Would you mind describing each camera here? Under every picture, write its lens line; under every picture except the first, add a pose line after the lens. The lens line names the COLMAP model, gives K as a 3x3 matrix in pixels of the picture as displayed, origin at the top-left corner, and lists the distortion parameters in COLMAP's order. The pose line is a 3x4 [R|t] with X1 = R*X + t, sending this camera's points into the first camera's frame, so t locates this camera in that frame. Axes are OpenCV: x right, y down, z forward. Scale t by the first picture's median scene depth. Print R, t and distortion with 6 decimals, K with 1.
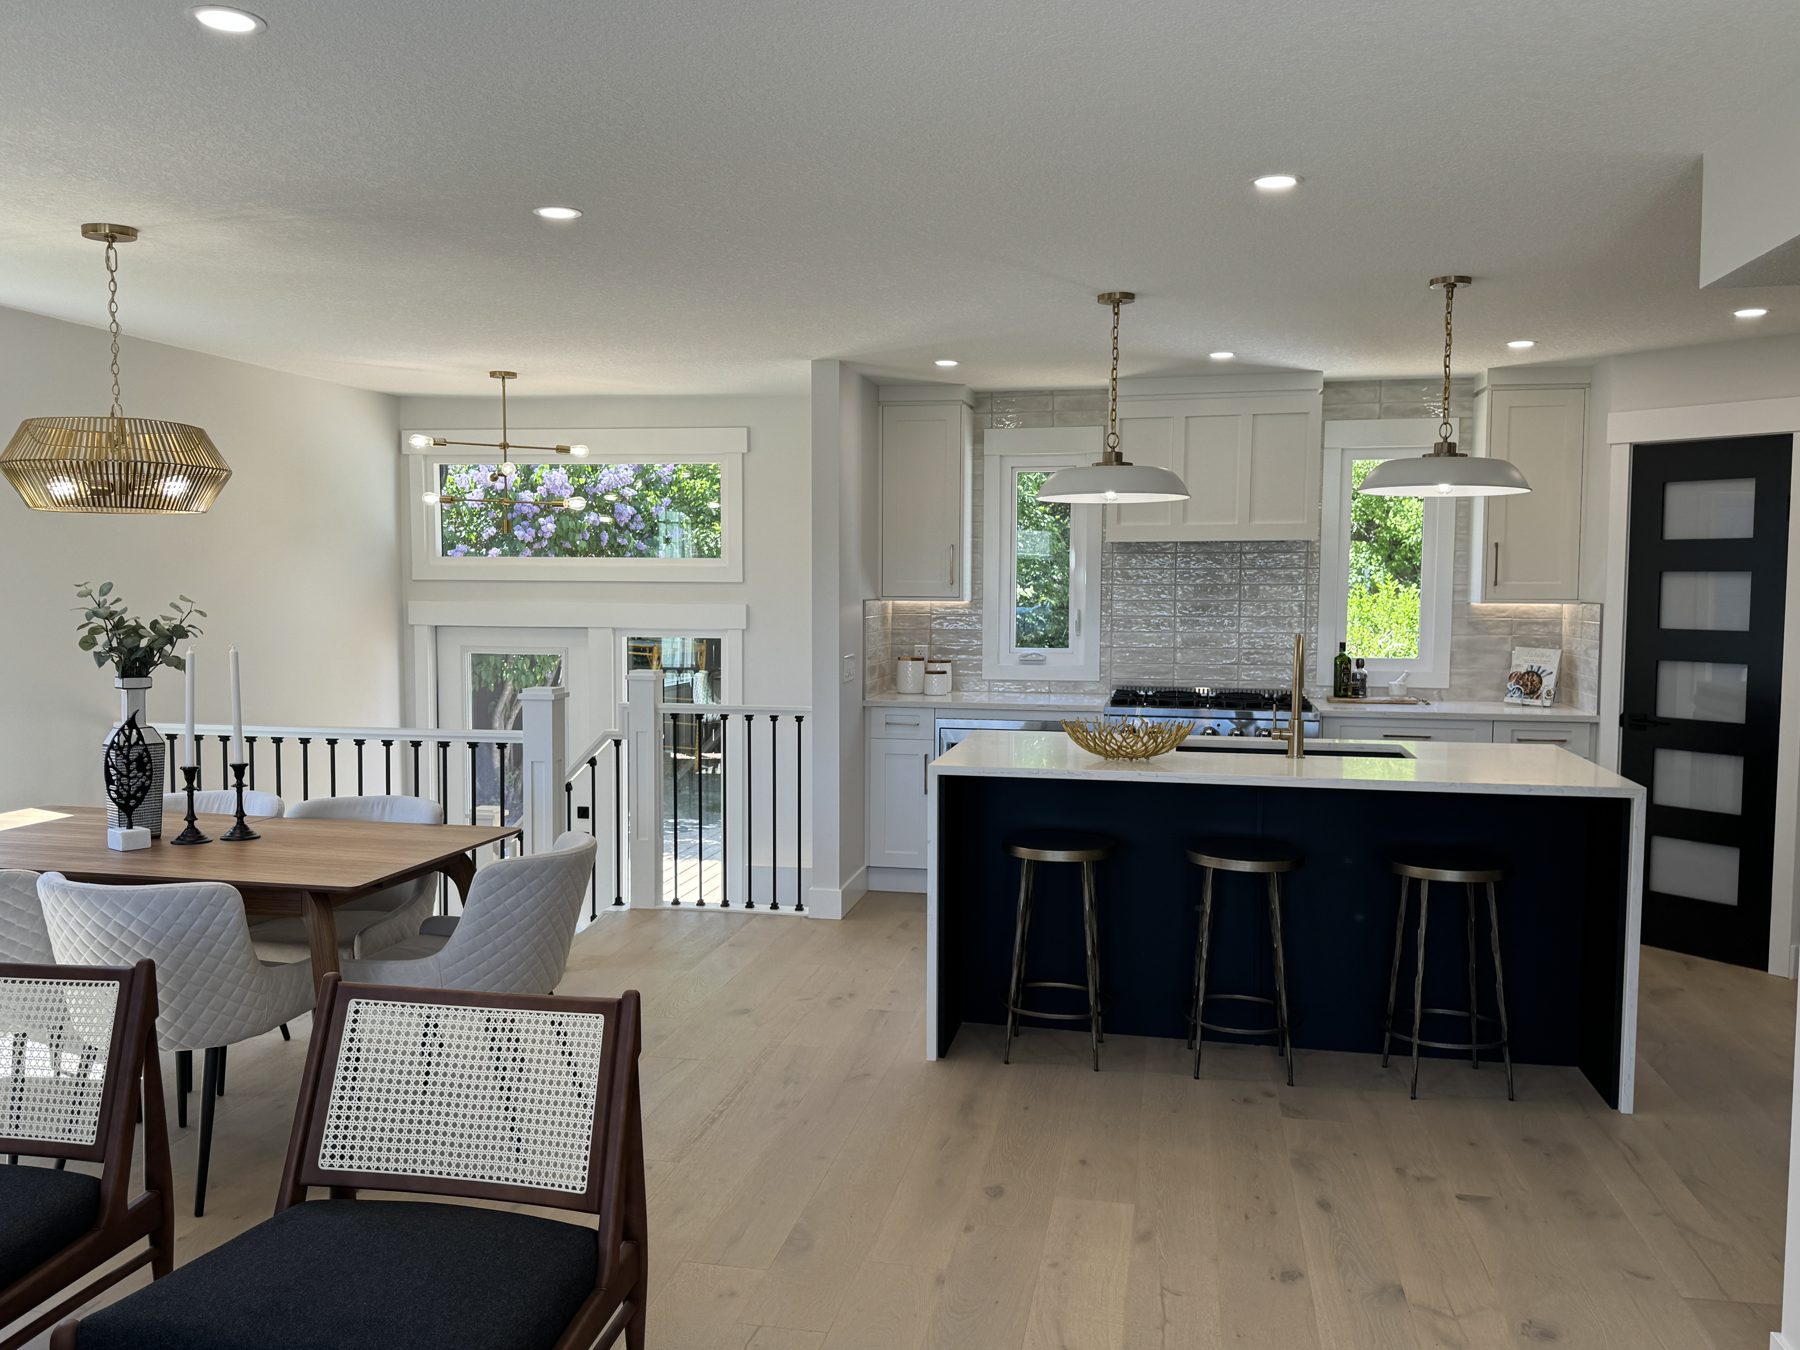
lens RADIAL K [[1464.6, 0, 899.5], [0, 1464.6, 687.0], [0, 0, 1]] dist [0.096732, -0.042583]
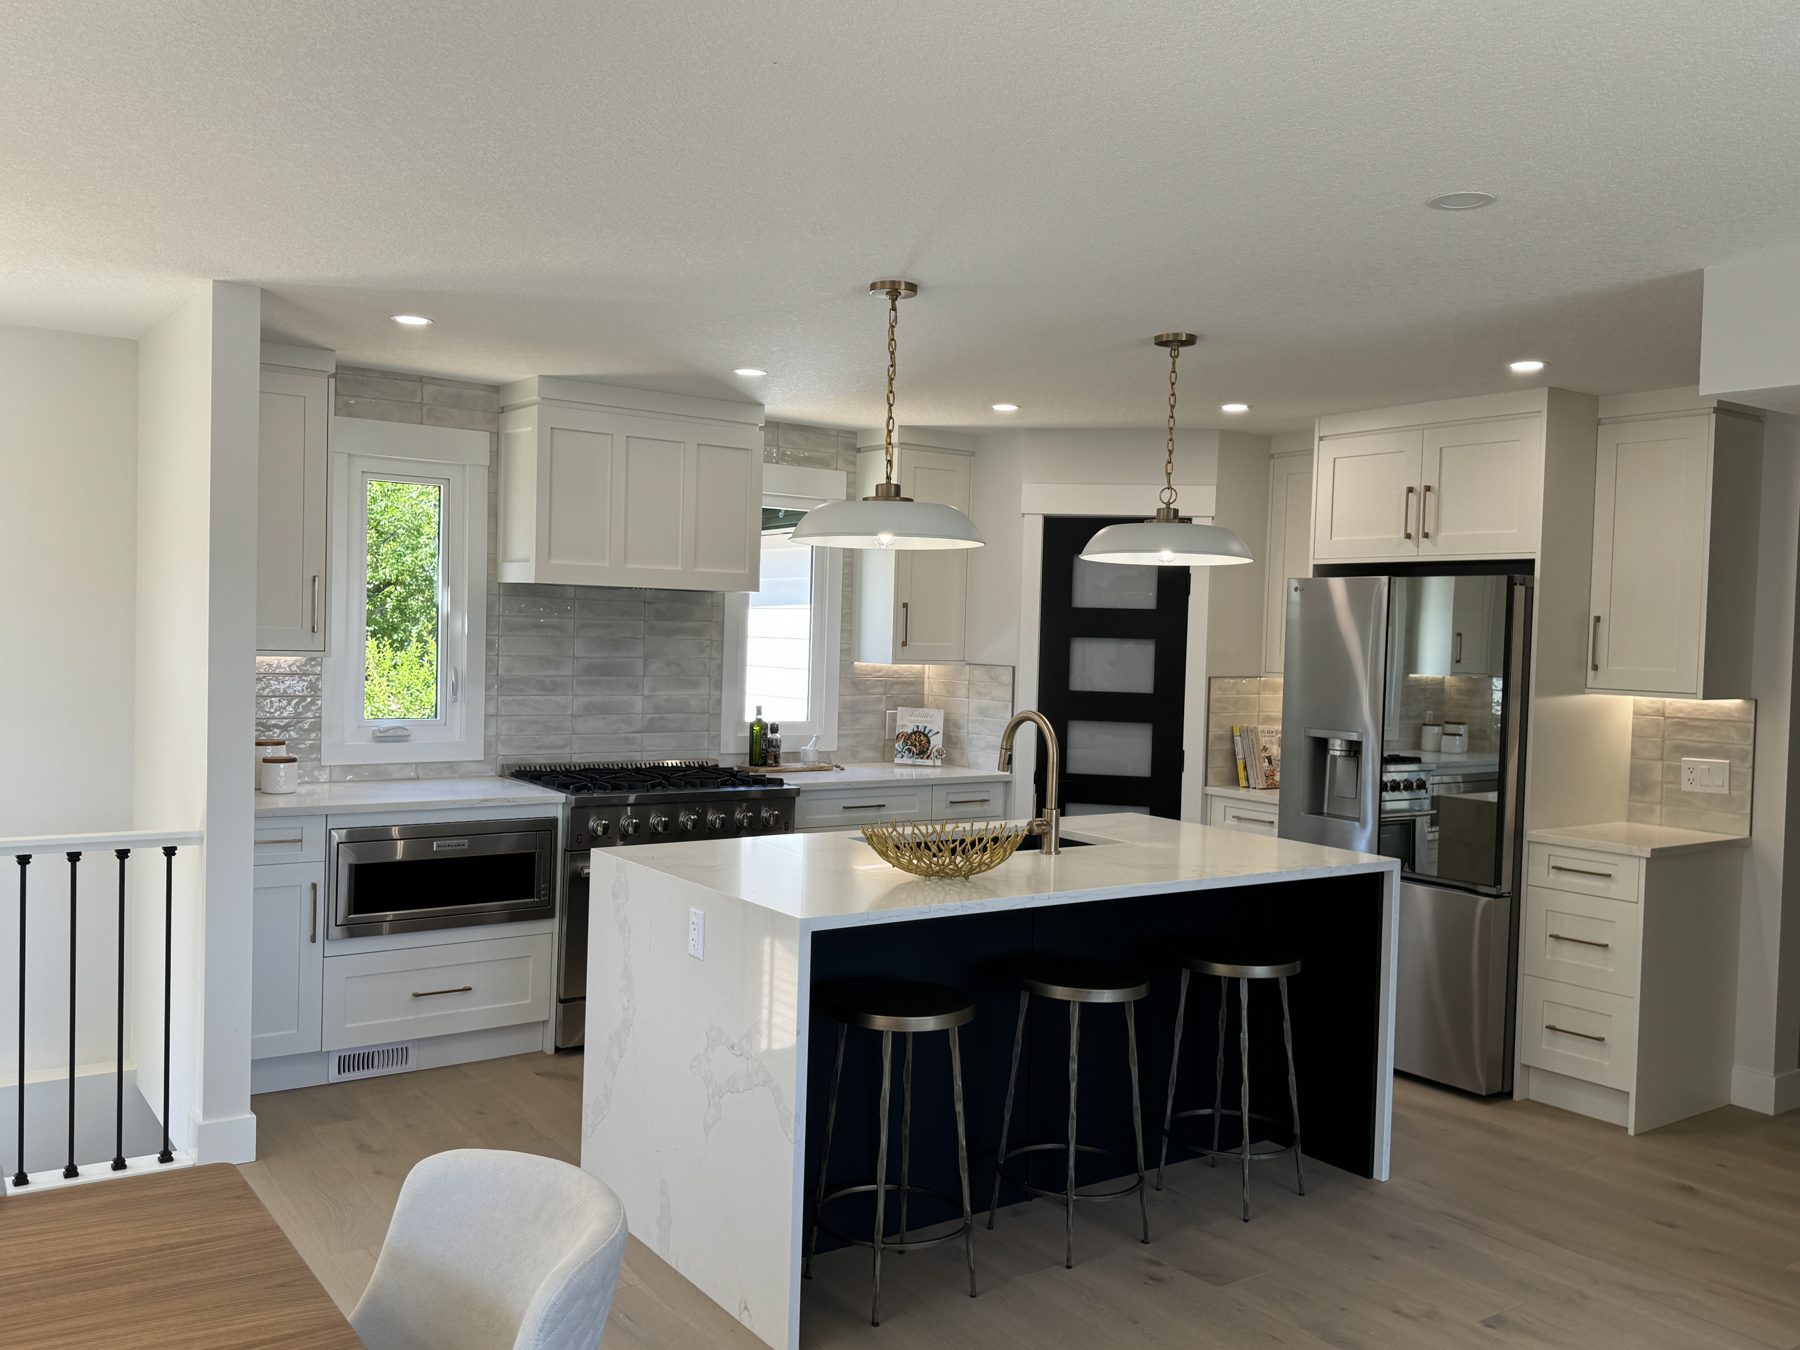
lens RADIAL K [[1464.6, 0, 913.2], [0, 1464.6, 682.9], [0, 0, 1]] dist [0.096732, -0.042583]
pose [[0.682619, -0.011450, 0.730684, -0.297546], [0.027245, 0.999581, -0.009790, -0.033626], [-0.730266, 0.026590, 0.682645, 0.327378]]
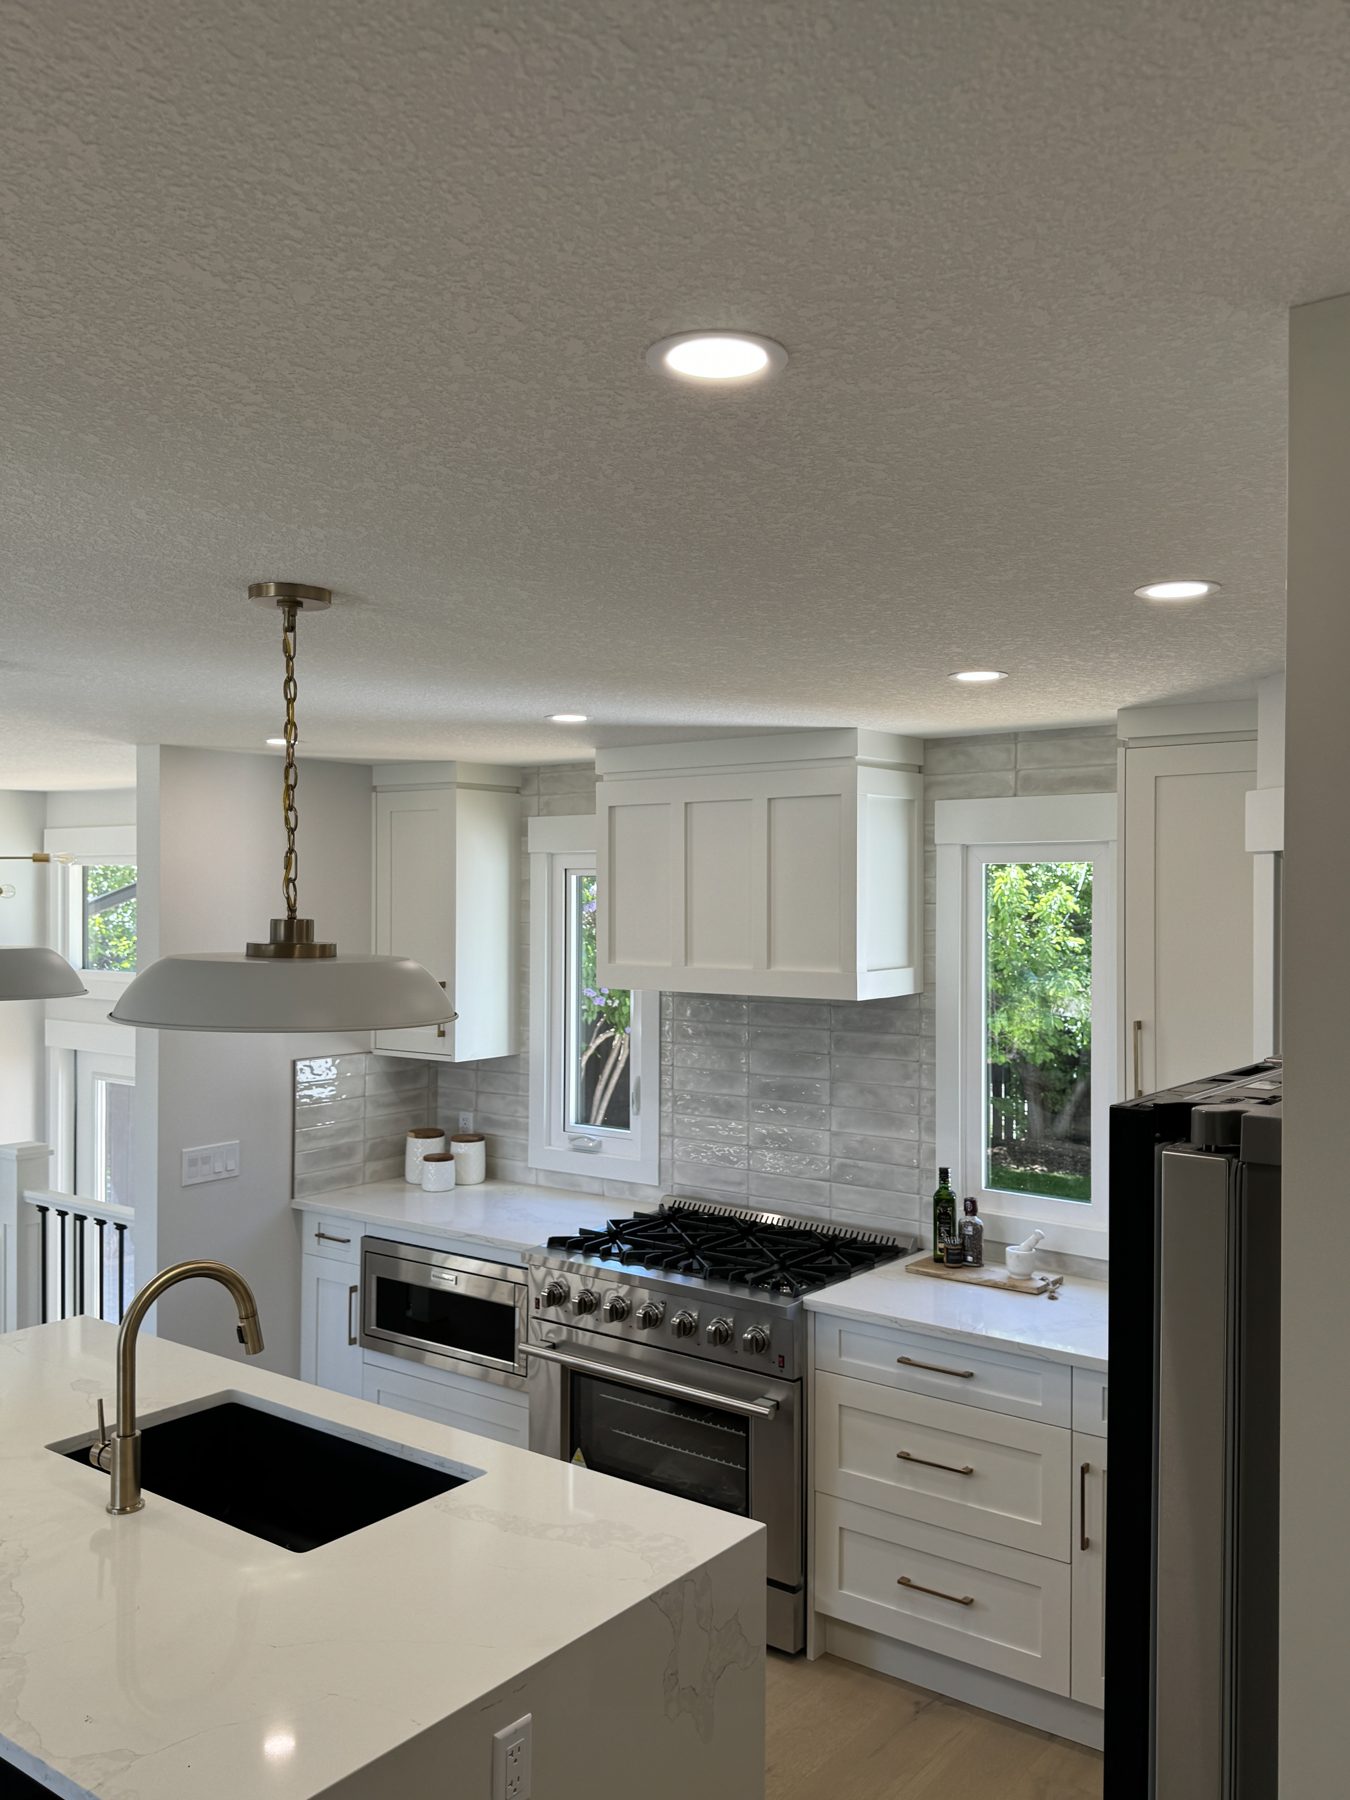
lens RADIAL K [[1464.6, 0, 750.6], [0, 1464.6, 893.3], [0, 0, 1]] dist [0.096732, -0.042583]
pose [[0.901036, -0.000566, -0.433744, 0.499719], [-0.034152, 0.996802, -0.072246, -0.097455], [0.432397, 0.079910, 0.898135, 0.435273]]
